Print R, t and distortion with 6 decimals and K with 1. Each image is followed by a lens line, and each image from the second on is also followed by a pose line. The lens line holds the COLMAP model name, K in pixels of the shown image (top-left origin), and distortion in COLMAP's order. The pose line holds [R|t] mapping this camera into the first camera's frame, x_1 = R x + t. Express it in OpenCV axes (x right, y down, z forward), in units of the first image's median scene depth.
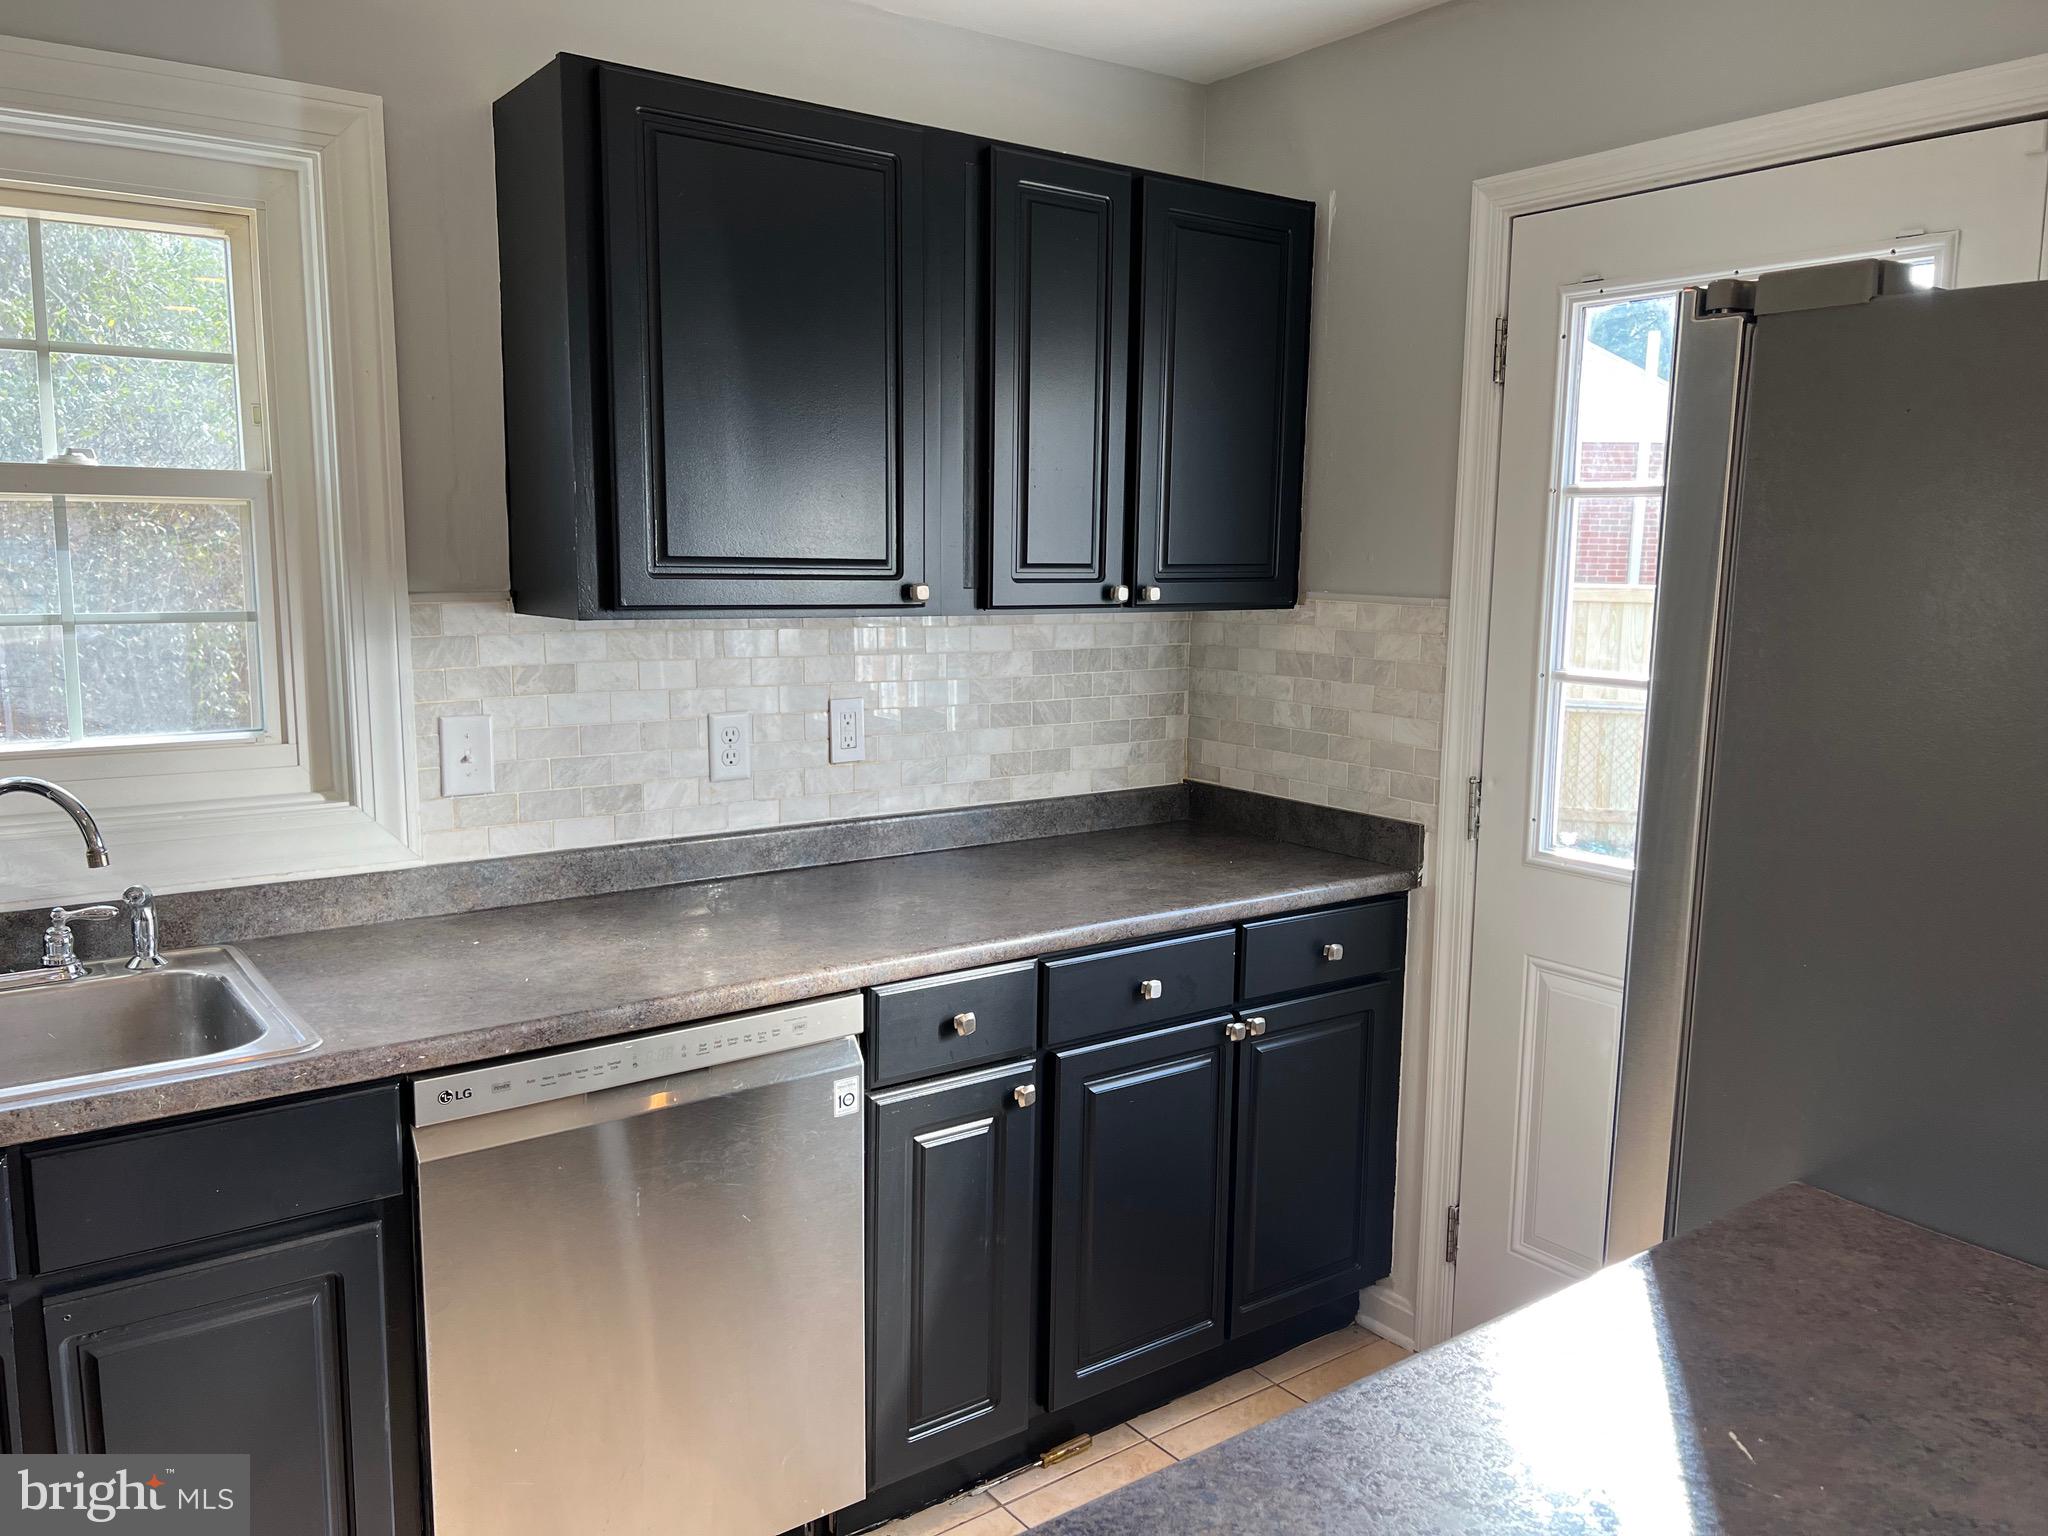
lens RADIAL K [[1519.7, 0, 1024.0], [0, 1519.7, 768.0], [0, 0, 1]] dist [0.068137, -0.121384]
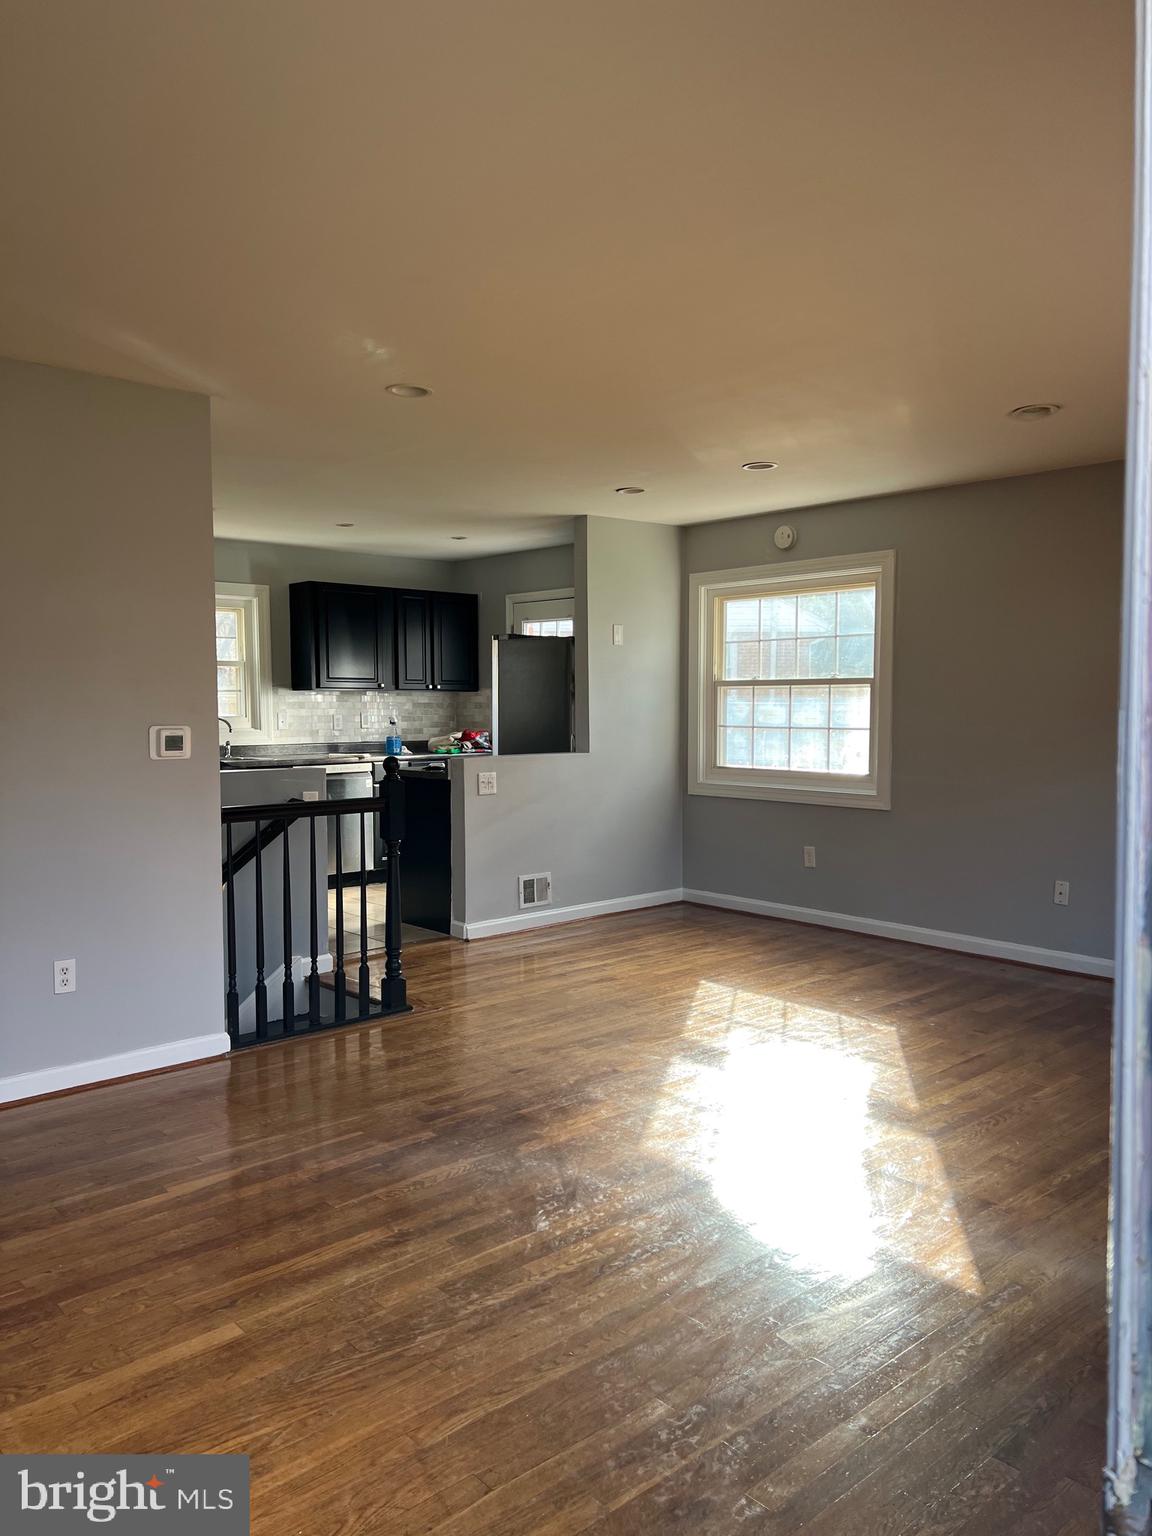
lens RADIAL K [[1150.4, 0, 583.7], [0, 1150.4, 770.4], [0, 0, 1]] dist [0.045034, -0.051974]
pose [[0.996259, -0.016144, 0.084899, 0.223501], [0.022720, 0.996767, -0.077072, 0.393231], [-0.083380, 0.078712, 0.993404, -2.315735]]
